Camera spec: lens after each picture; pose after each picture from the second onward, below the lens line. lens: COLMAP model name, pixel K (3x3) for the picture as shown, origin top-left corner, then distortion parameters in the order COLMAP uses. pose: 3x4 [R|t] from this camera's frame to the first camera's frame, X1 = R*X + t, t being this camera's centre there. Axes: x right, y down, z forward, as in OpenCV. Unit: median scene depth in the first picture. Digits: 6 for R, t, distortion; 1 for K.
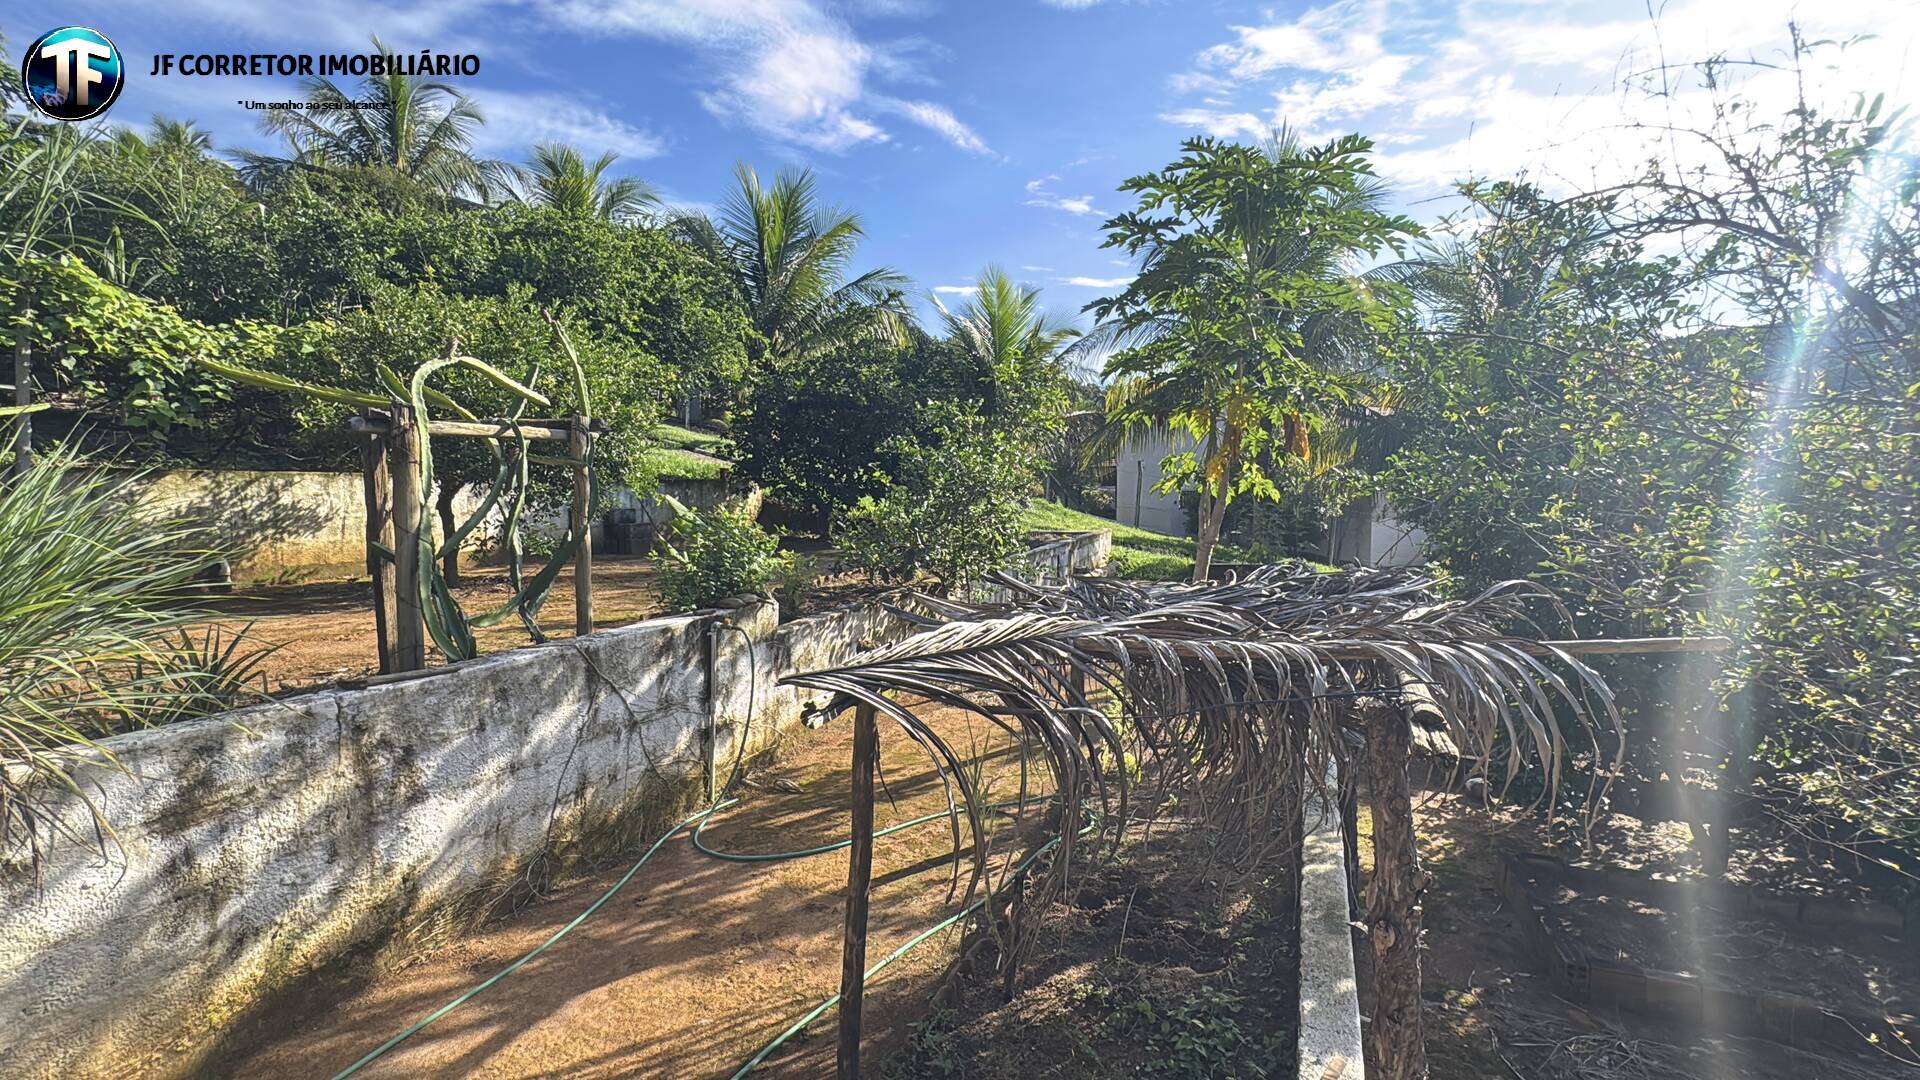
lens RADIAL K [[873.3, 0, 953.3], [0, 873.3, 536.0], [0, 0, 1]] dist [-0.003856, 0.000211]
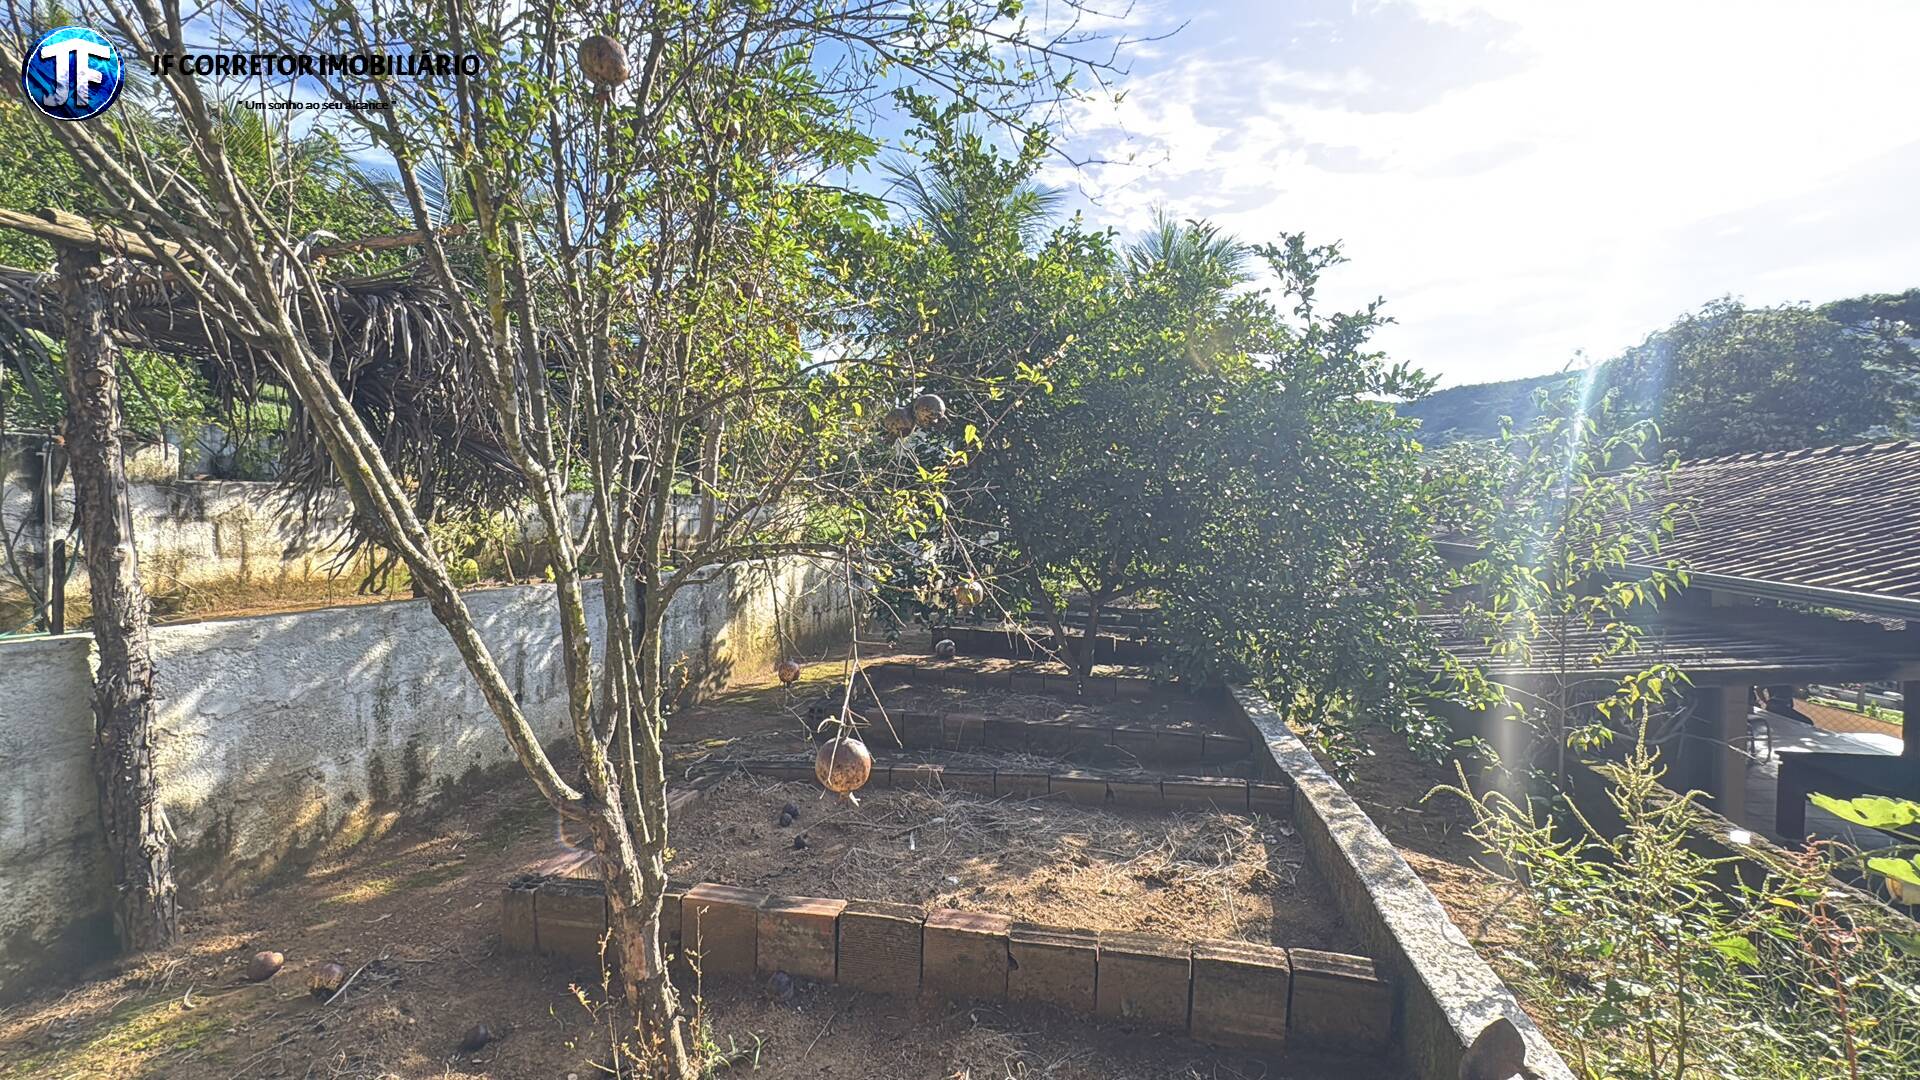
lens RADIAL K [[873.3, 0, 963.6], [0, 873.3, 530.7], [0, 0, 1]] dist [-0.003856, 0.000211]
pose [[0.986322, 0.011444, 0.164434, 0.550062], [-0.003346, 0.998772, -0.049438, 0.227551], [-0.164798, 0.048212, 0.985148, -0.127247]]
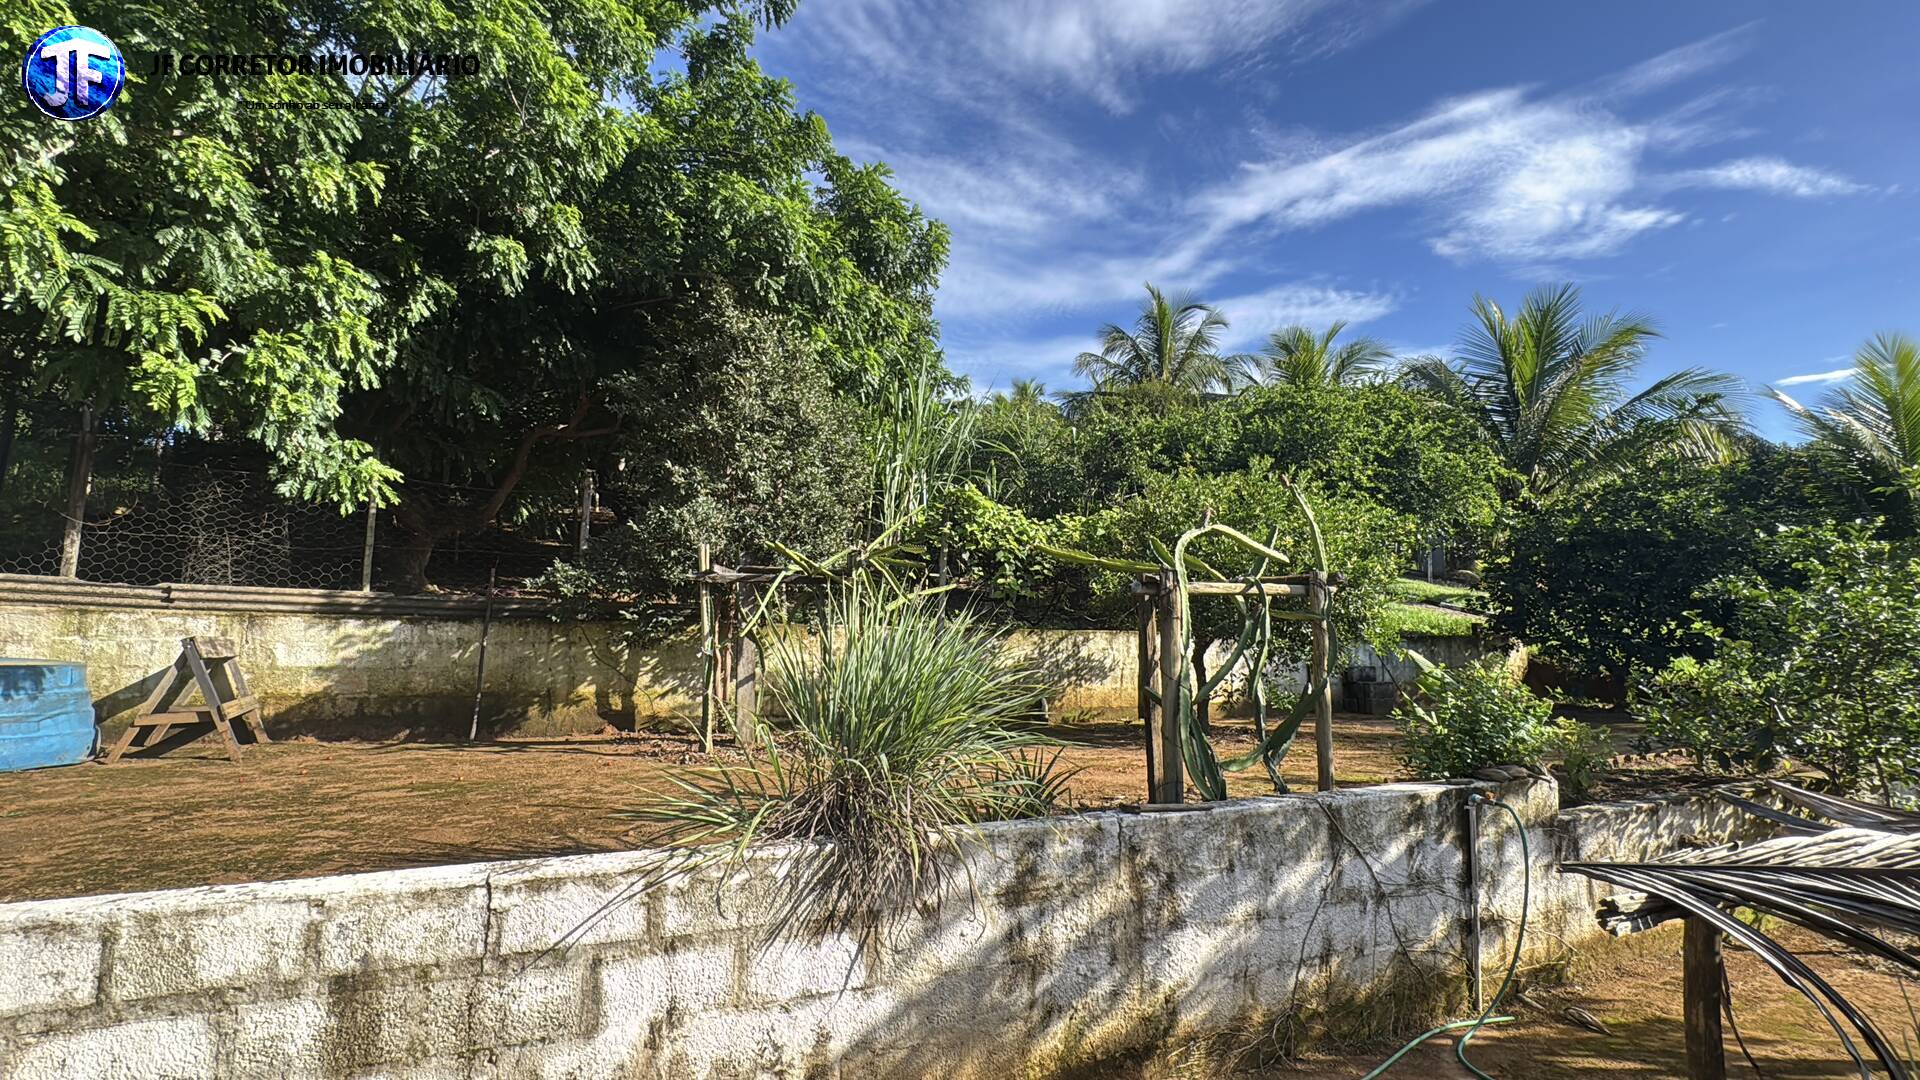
lens RADIAL K [[873.3, 0, 958.8], [0, 873.3, 547.2], [0, 0, 1]] dist [-0.003856, 0.000211]
pose [[0.703748, -0.079434, -0.705995, 0.003191], [-0.041412, 0.987454, -0.152382, 0.006638], [0.709242, 0.136475, 0.691629, -0.013165]]
